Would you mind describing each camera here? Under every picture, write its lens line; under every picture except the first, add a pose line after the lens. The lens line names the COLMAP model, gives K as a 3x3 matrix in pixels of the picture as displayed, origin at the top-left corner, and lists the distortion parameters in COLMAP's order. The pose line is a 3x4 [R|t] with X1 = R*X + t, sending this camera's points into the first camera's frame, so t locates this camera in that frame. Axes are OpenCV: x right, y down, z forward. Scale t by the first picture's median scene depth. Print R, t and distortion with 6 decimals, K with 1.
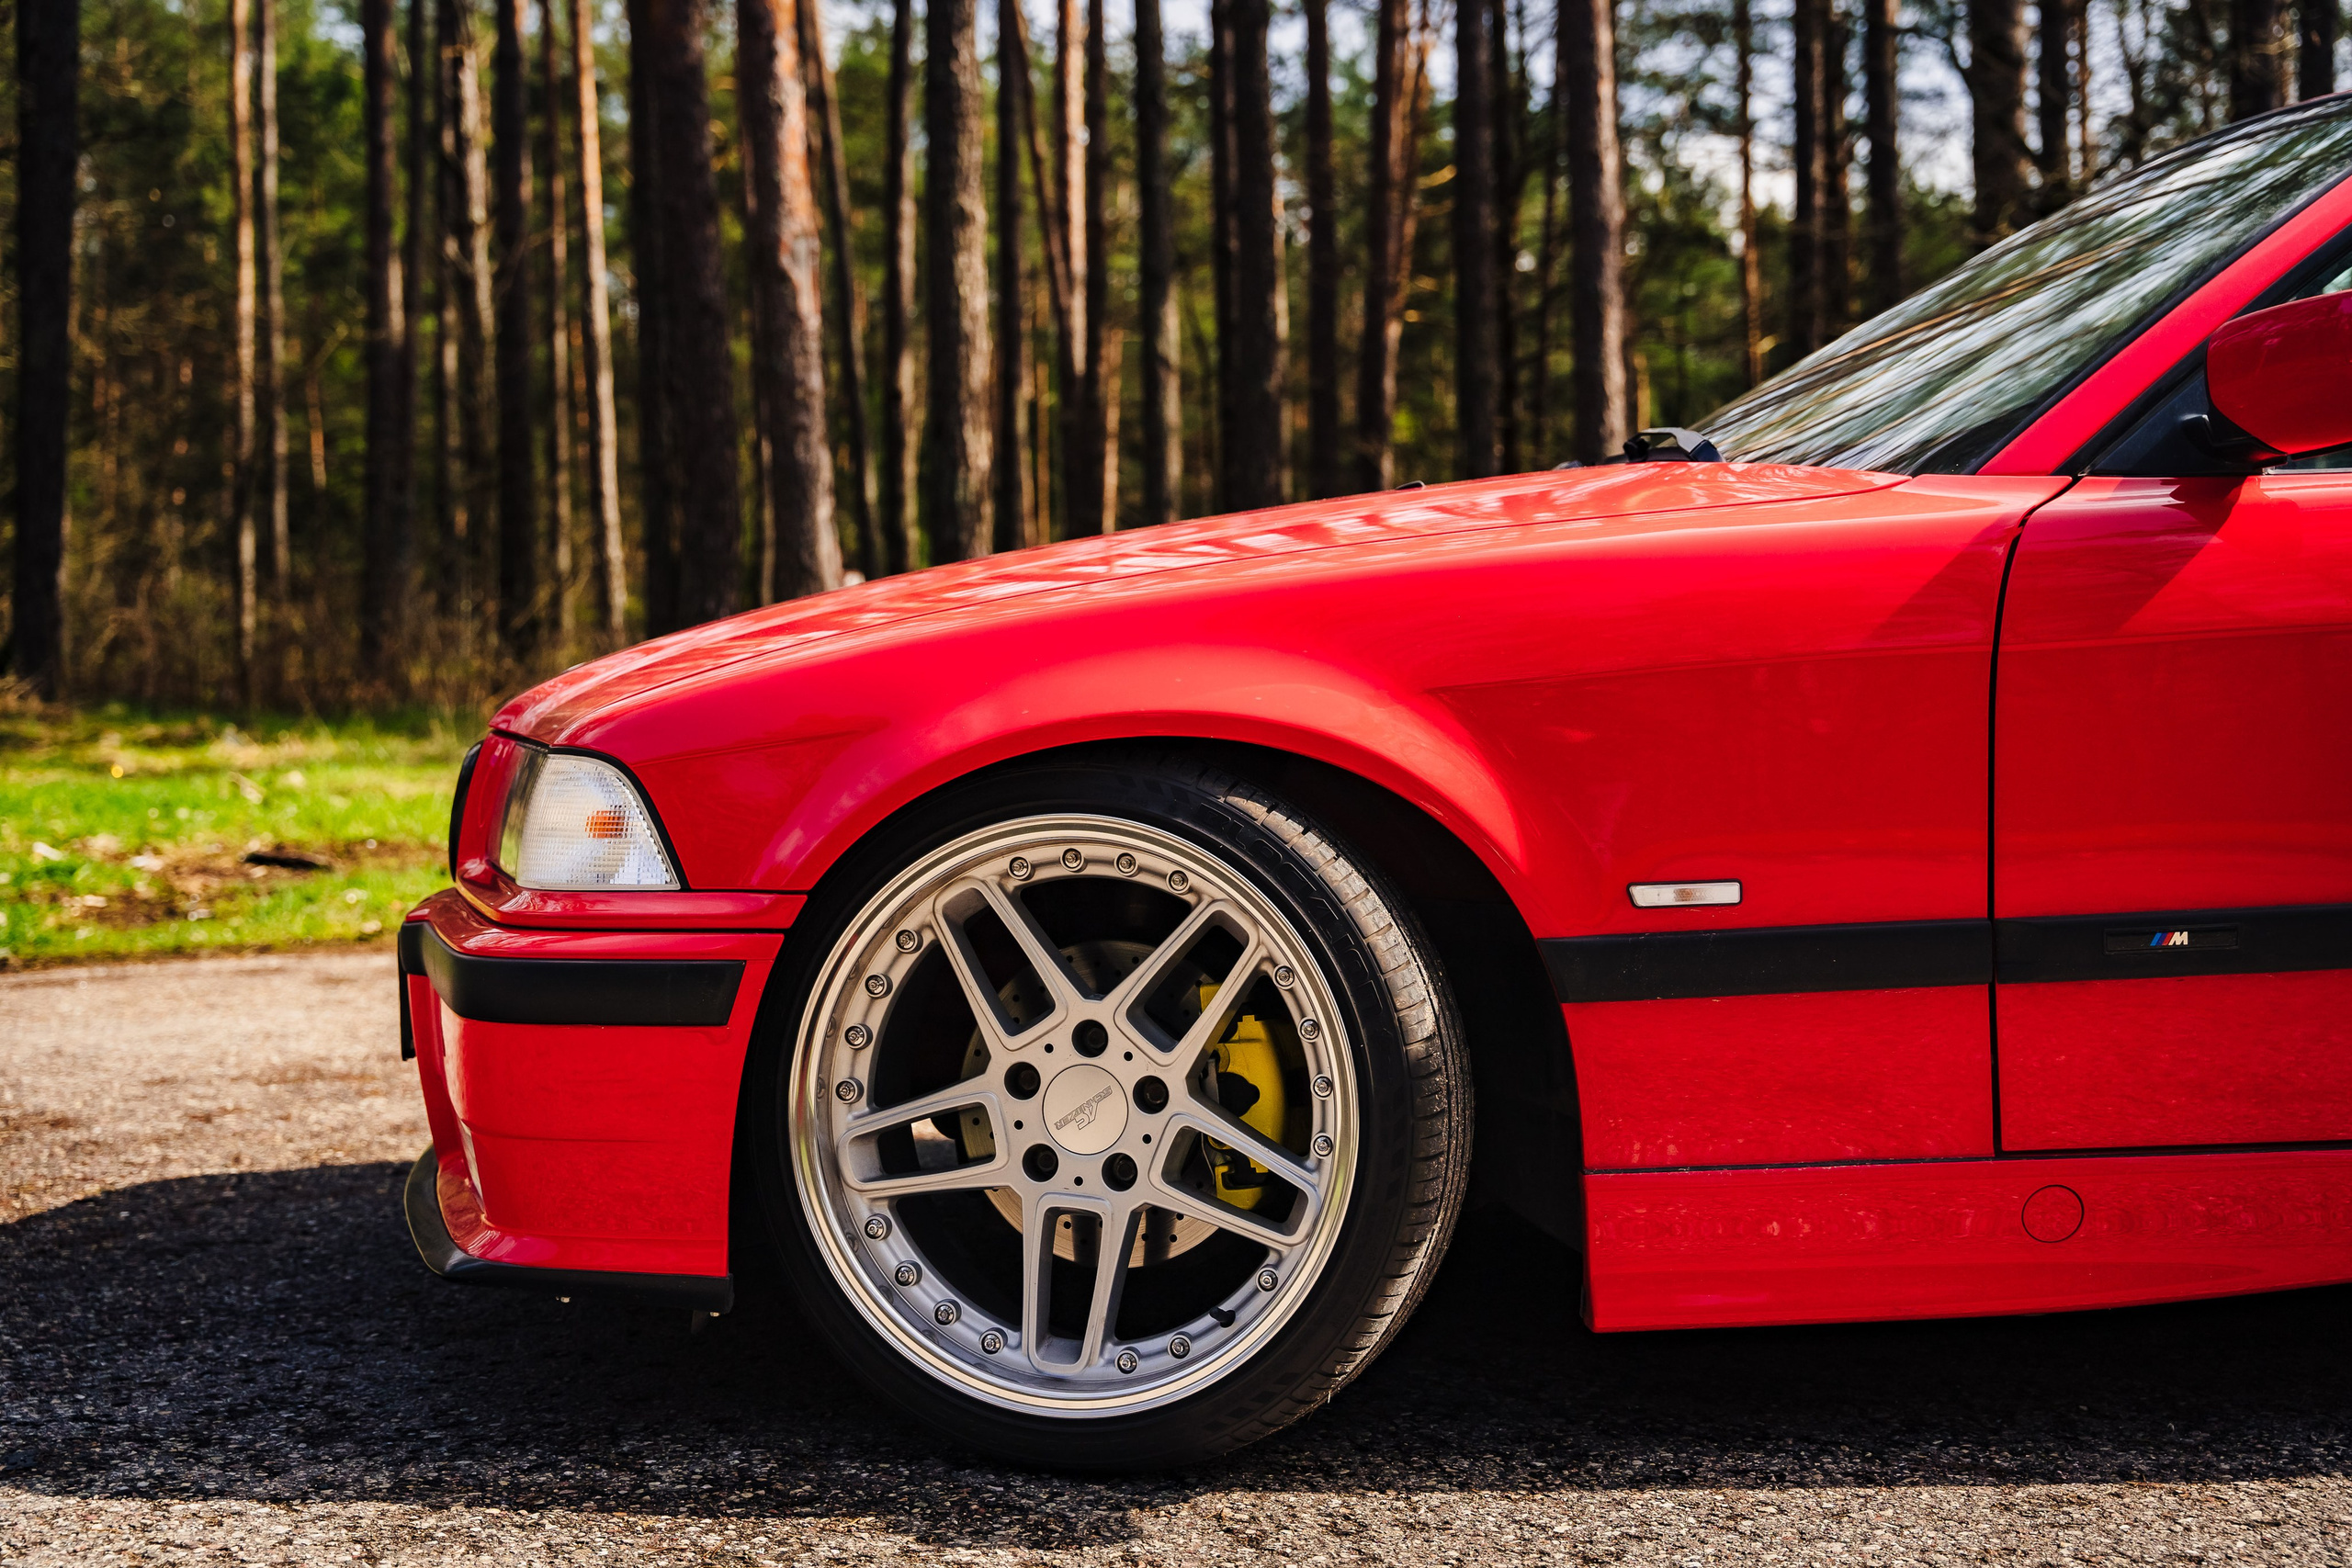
lens RADIAL K [[2764.9, 0, 1177.0], [0, 2764.9, 781.1], [0, 0, 1]] dist [0.030830, 0.000000]
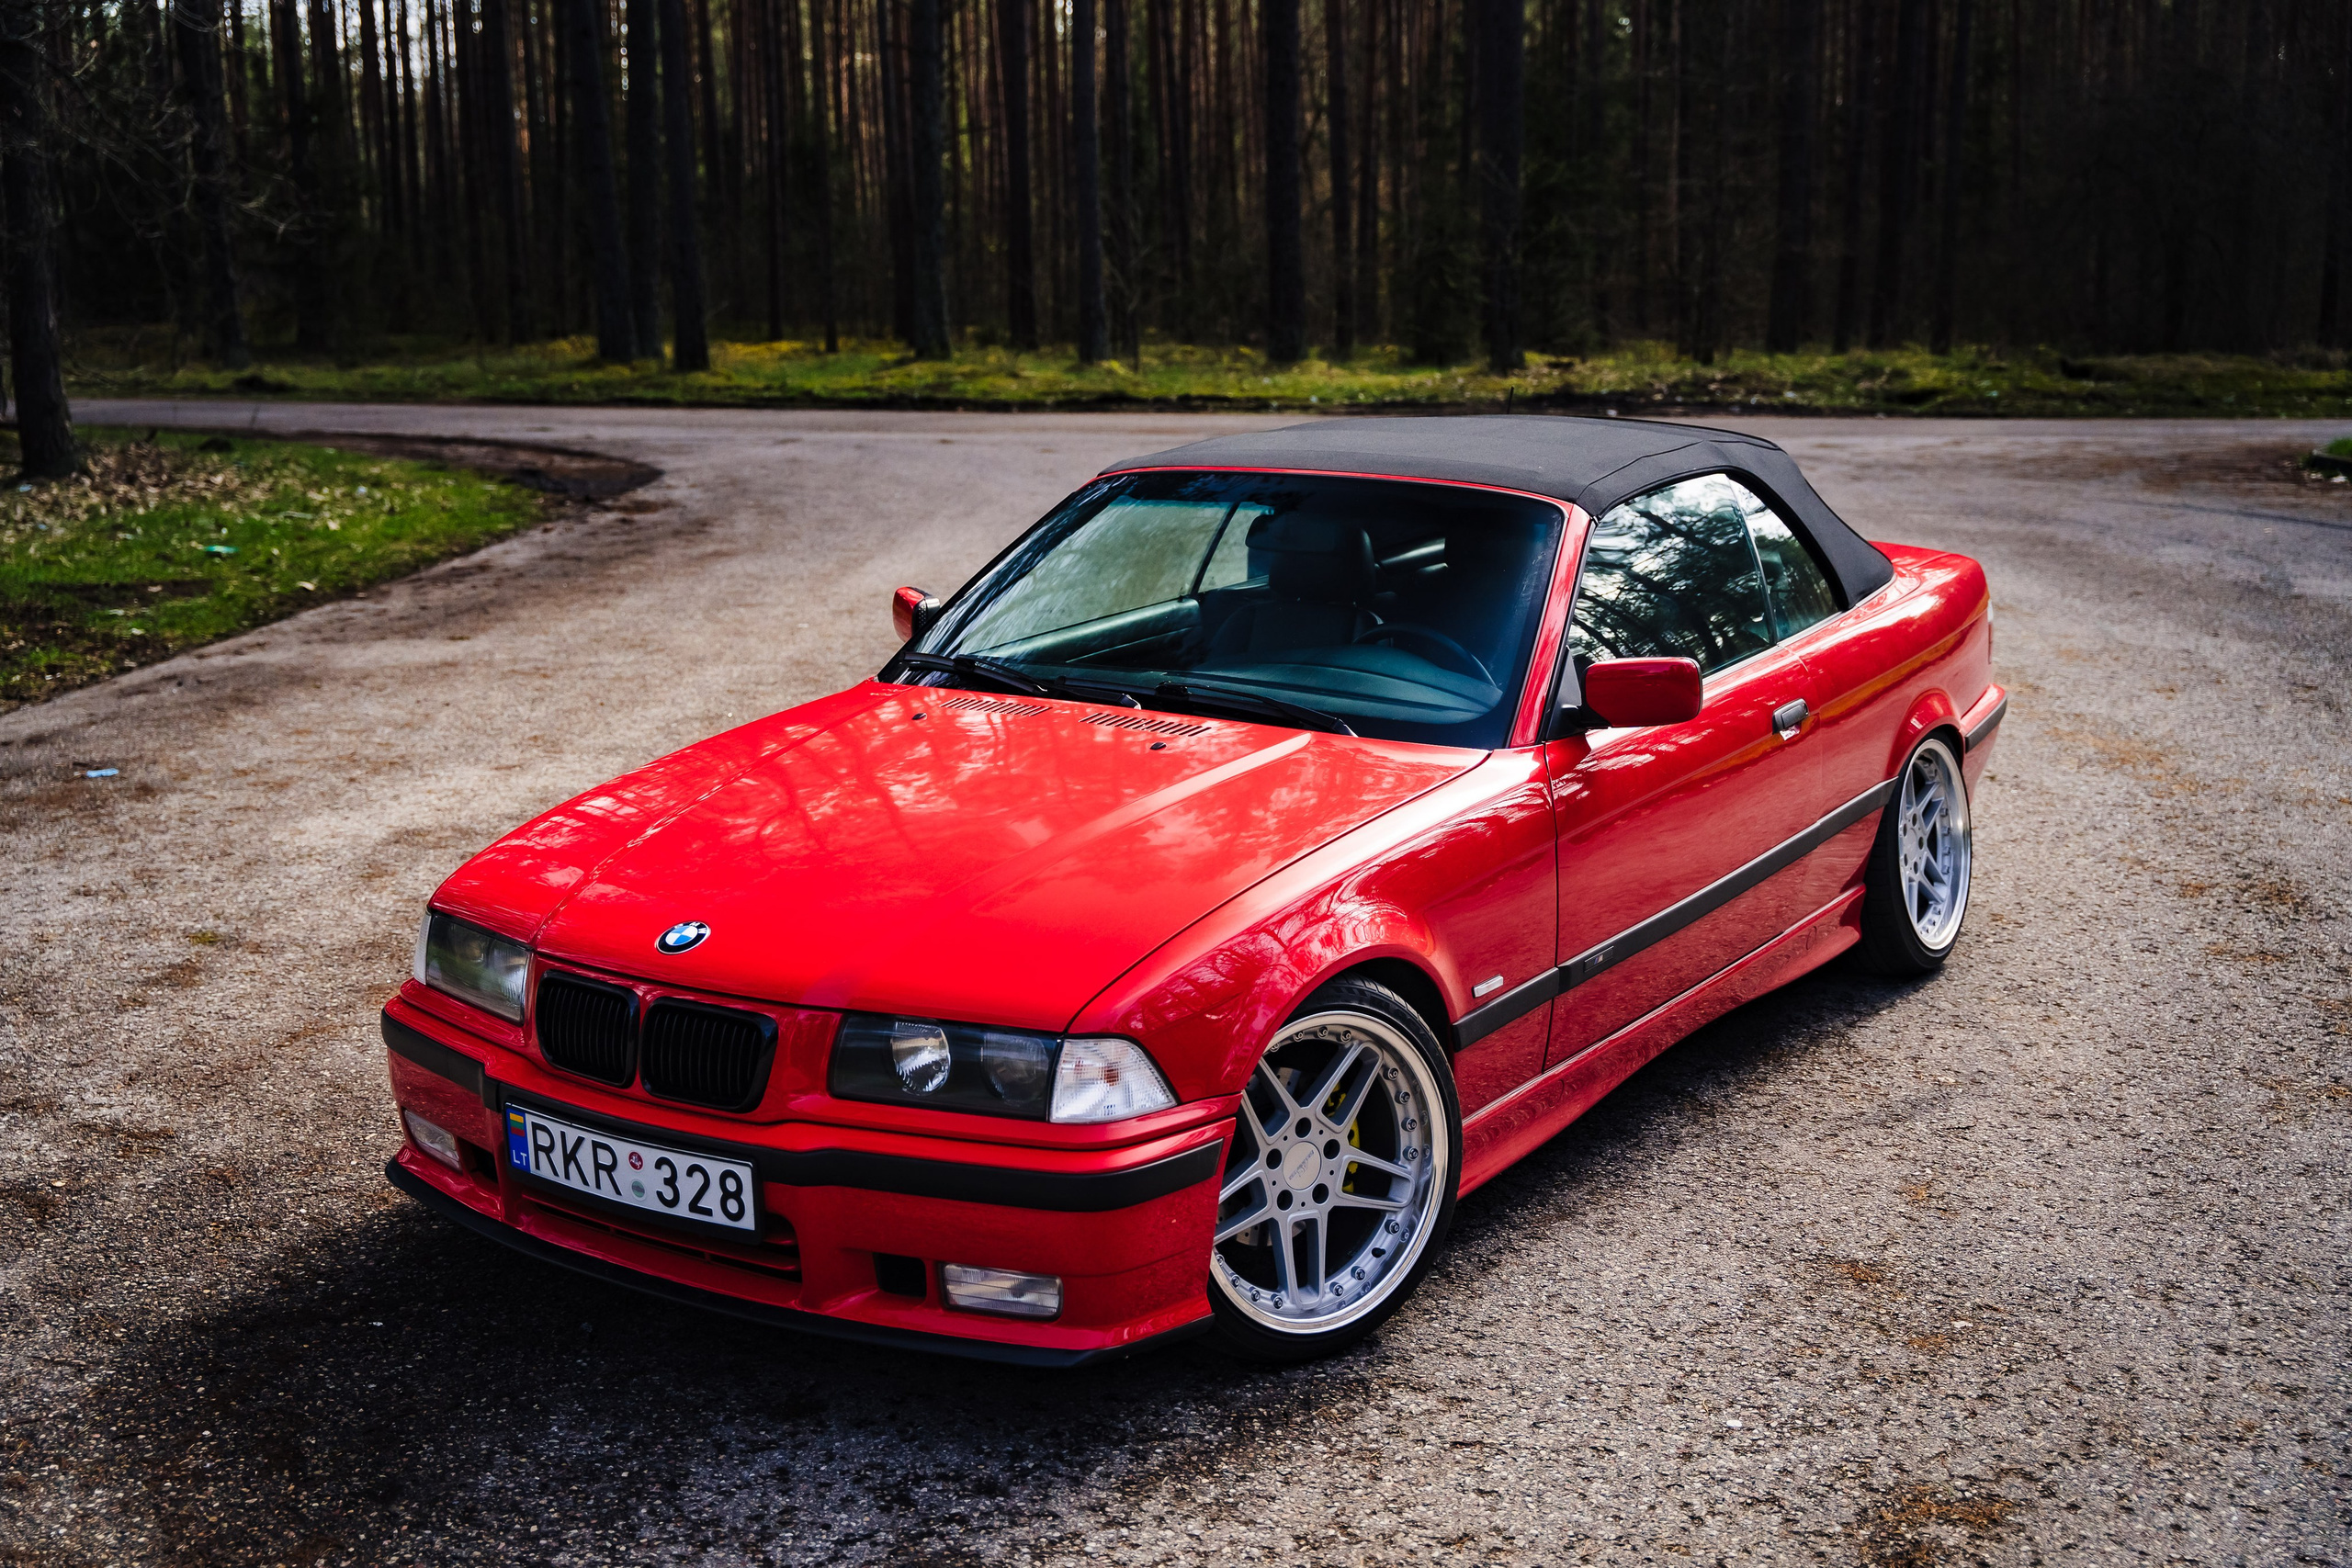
lens RADIAL K [[2738.3, 0, 1182.0], [0, 2738.3, 780.5], [0, 0, 1]] dist [0.073464, 0.000000]
pose [[0.575858, -0.151235, 0.803440, -1.511459], [0.014065, 0.984428, 0.175222, -0.455705], [-0.817429, -0.089602, 0.569018, 0.049774]]
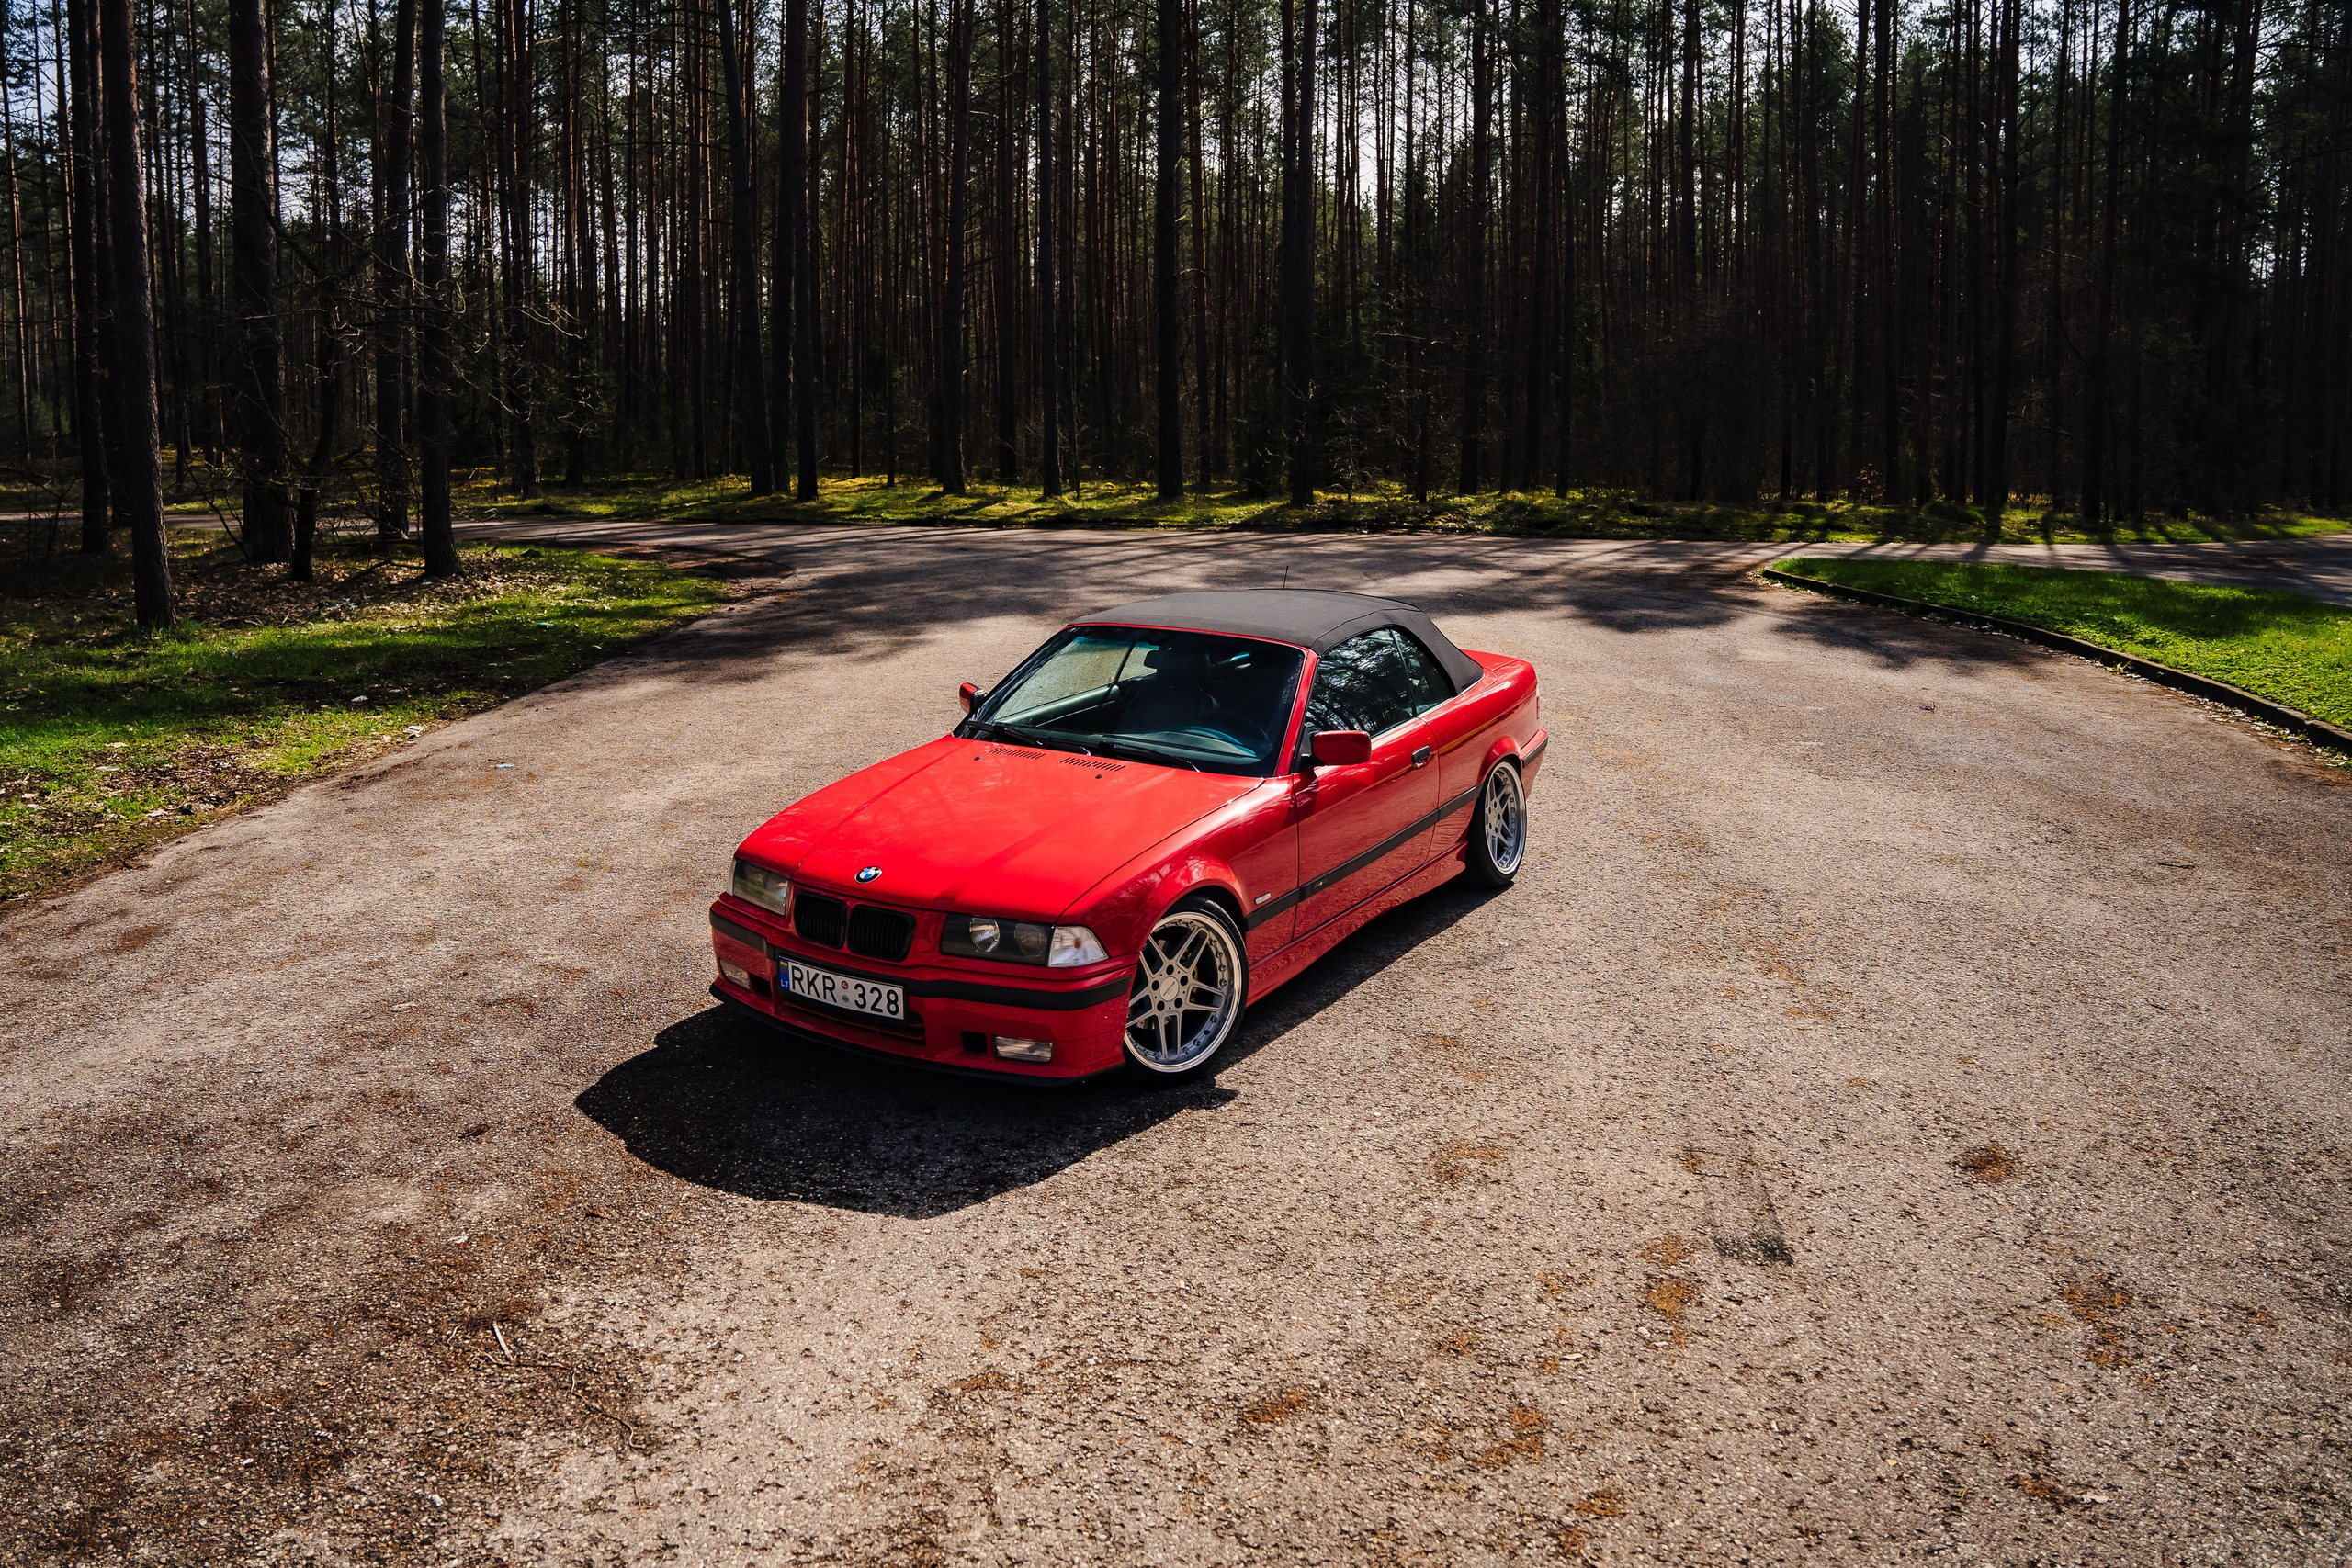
lens RADIAL K [[1782.7, 0, 1164.5], [0, 1782.7, 535.1], [0, 0, 1]] dist [-0.025822, 0.002139]
pose [[0.548277, -0.053125, 0.834608, -2.020710], [0.003261, 0.998108, 0.061390, -0.643859], [-0.836290, -0.030937, 0.547413, -0.294846]]
